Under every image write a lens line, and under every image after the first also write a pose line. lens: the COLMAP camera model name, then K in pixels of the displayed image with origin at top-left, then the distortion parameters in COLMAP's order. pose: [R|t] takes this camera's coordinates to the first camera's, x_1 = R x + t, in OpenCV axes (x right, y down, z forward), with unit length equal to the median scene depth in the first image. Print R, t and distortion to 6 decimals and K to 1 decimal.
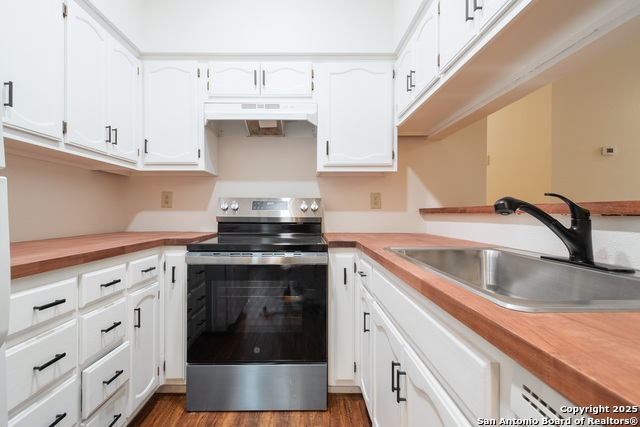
lens RADIAL K [[292.5, 0, 318.3], [0, 292.5, 211.6], [0, 0, 1]] dist [0.007203, -0.000704]
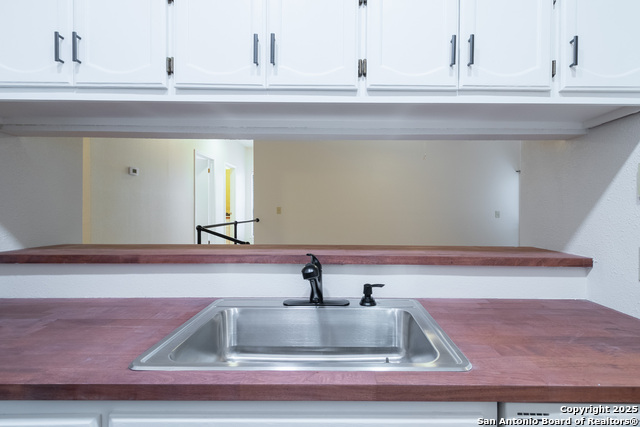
lens RADIAL K [[290.9, 0, 316.9], [0, 290.9, 198.0], [0, 0, 1]] dist [0.003205, -0.000107]
pose [[0.040433, 0.029286, 0.998753, -0.336622], [0.004824, 0.999553, -0.029505, -0.188105], [-0.999171, 0.006011, 0.040274, 0.698407]]
